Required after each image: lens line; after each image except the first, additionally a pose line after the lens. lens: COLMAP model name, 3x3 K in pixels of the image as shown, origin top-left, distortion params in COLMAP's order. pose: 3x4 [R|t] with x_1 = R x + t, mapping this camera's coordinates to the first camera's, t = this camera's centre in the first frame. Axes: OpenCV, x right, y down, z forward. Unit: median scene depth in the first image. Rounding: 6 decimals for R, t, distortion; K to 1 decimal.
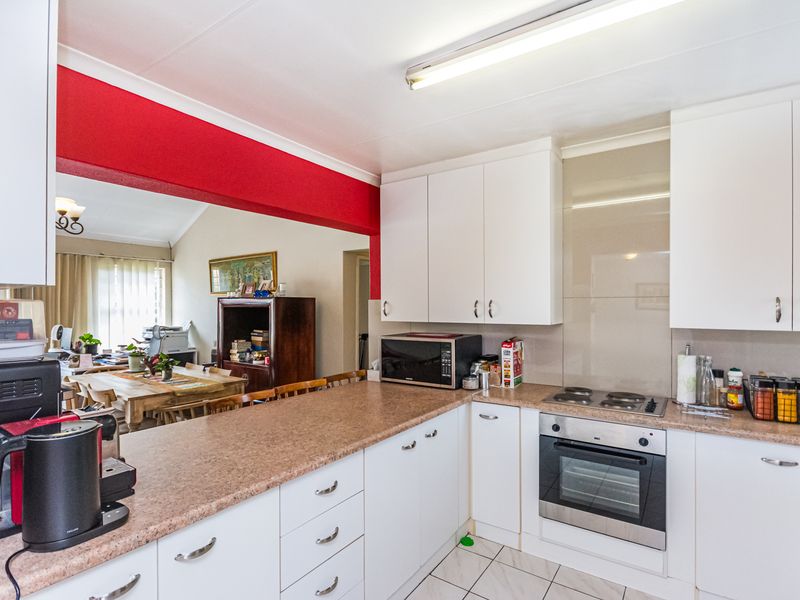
lens RADIAL K [[424.3, 0, 381.7], [0, 424.3, 303.8], [0, 0, 1]] dist [0.003663, -0.000112]
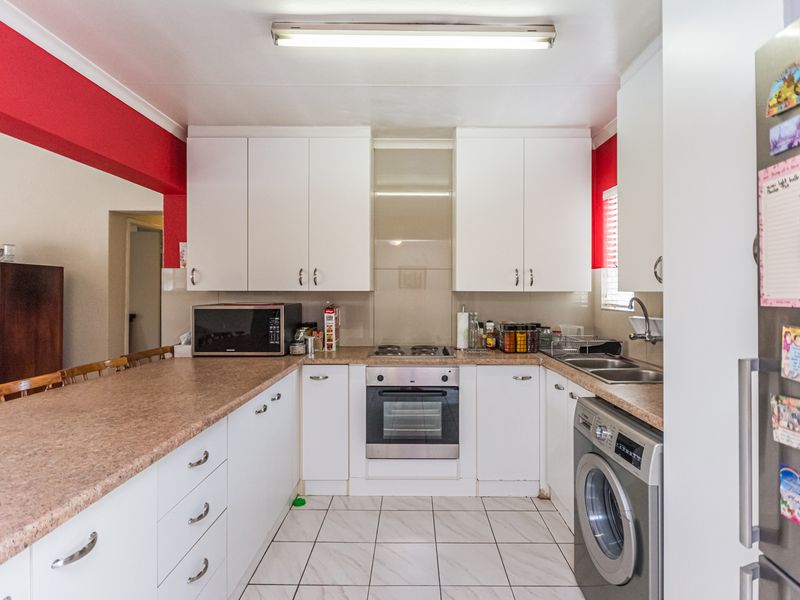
lens RADIAL K [[424.3, 0, 409.7], [0, 424.3, 285.1], [0, 0, 1]] dist [0.003663, -0.000112]
pose [[0.814022, 0.011835, 0.580714, -0.195991], [-0.005449, 0.999904, -0.012741, 0.053629], [-0.580809, 0.007207, 0.814008, 0.013206]]
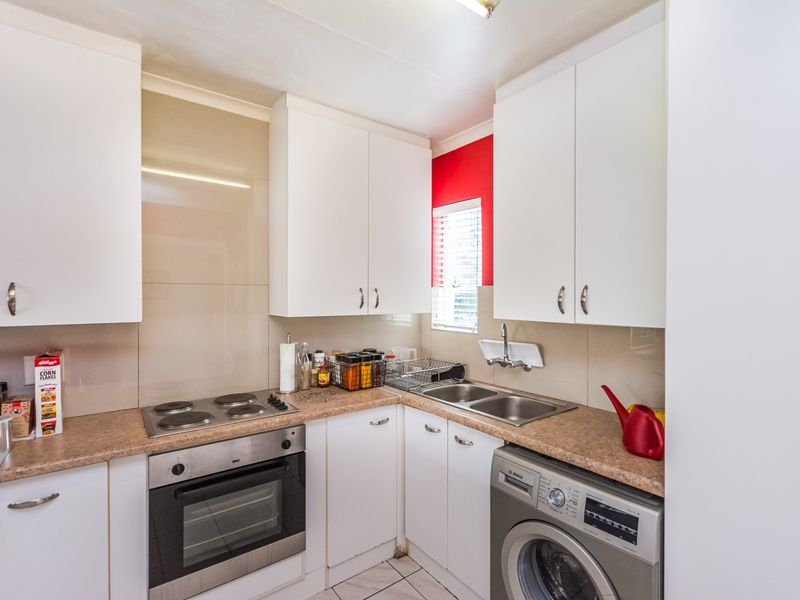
lens RADIAL K [[401.7, 0, 434.6], [0, 401.7, 296.2], [0, 0, 1]] dist [-0.001332, 0.000191]
pose [[0.262399, 0.000814, 0.964959, -0.111108], [-0.006719, 0.999977, 0.000984, 0.005778], [-0.964936, -0.006742, 0.262399, 0.423274]]
